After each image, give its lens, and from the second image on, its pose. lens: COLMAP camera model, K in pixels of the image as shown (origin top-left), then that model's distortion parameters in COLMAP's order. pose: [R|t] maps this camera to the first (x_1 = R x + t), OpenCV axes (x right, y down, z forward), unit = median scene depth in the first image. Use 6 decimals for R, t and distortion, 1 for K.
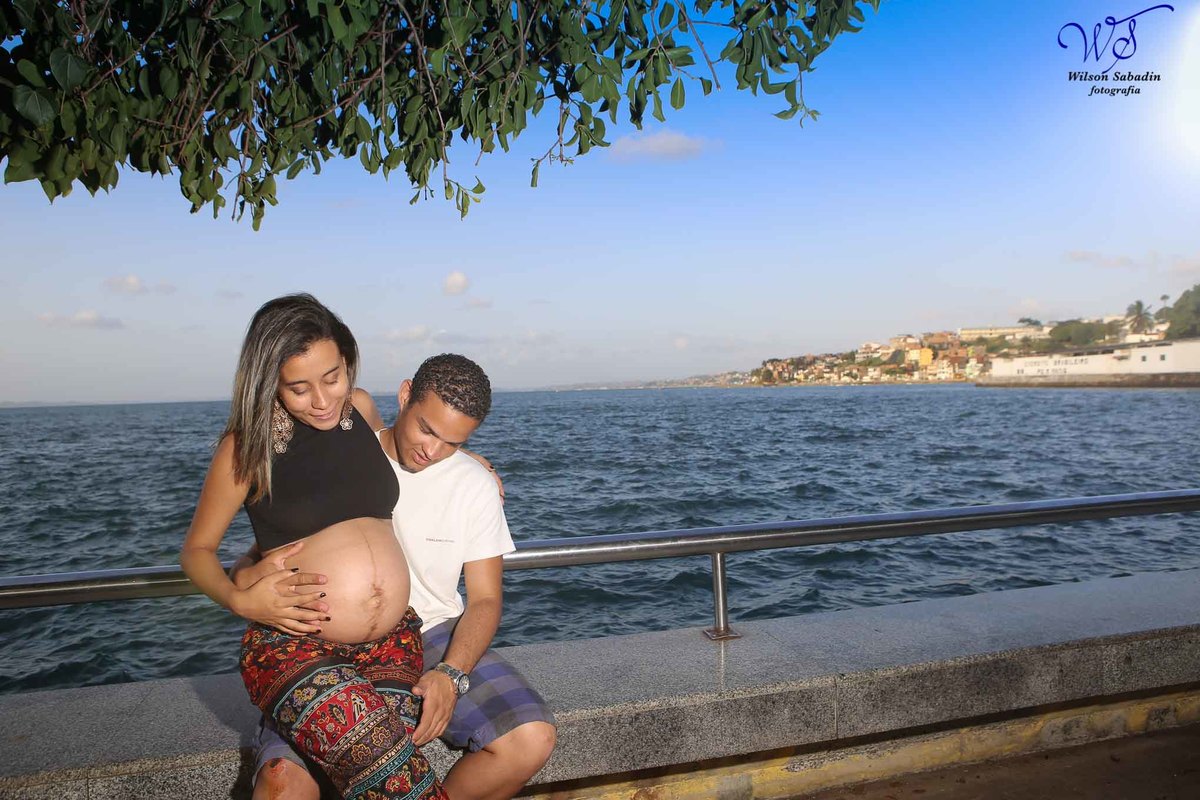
lens RADIAL K [[841.9, 0, 598.4], [0, 841.9, 393.6], [0, 0, 1]] dist [-0.084913, 0.072146]
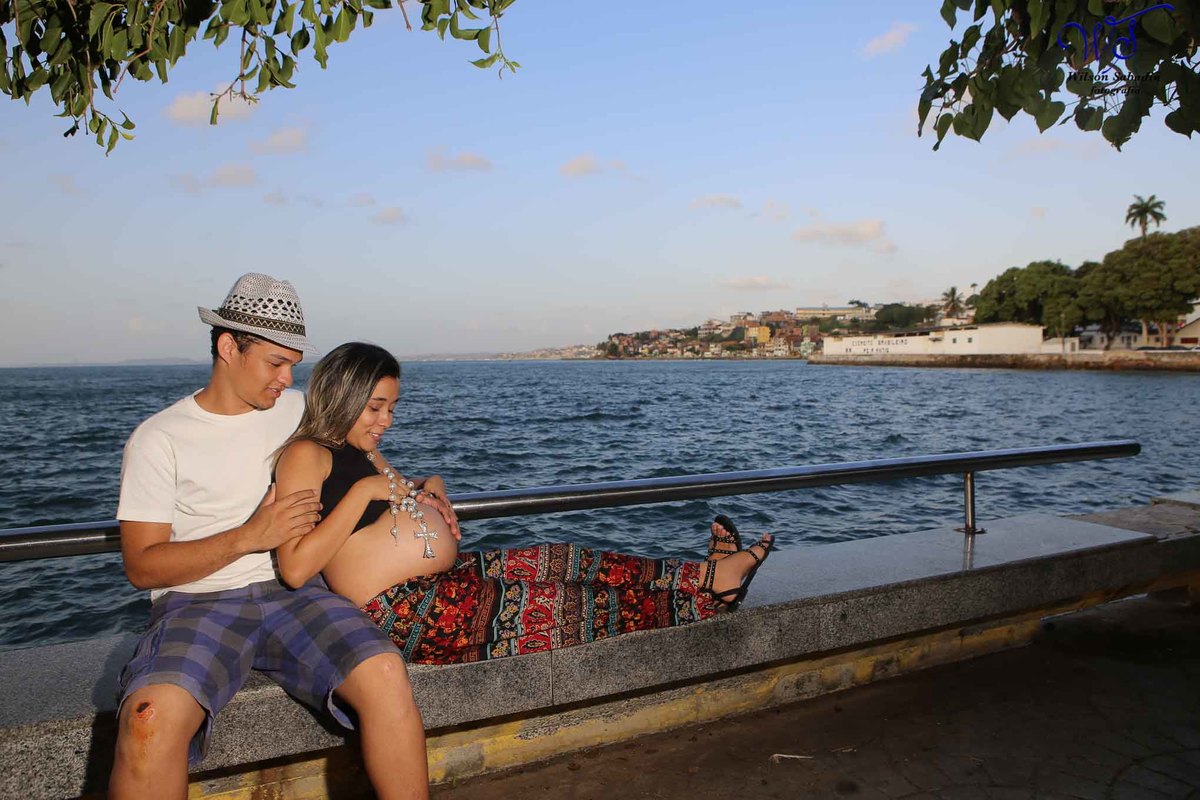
lens RADIAL K [[841.9, 0, 598.4], [0, 841.9, 393.6], [0, 0, 1]] dist [-0.084913, 0.072146]
pose [[0.983565, 0.009476, 0.180305, 0.667386], [-0.015399, 0.999386, 0.031476, 0.042685], [-0.179896, -0.033736, 0.983107, 0.077389]]
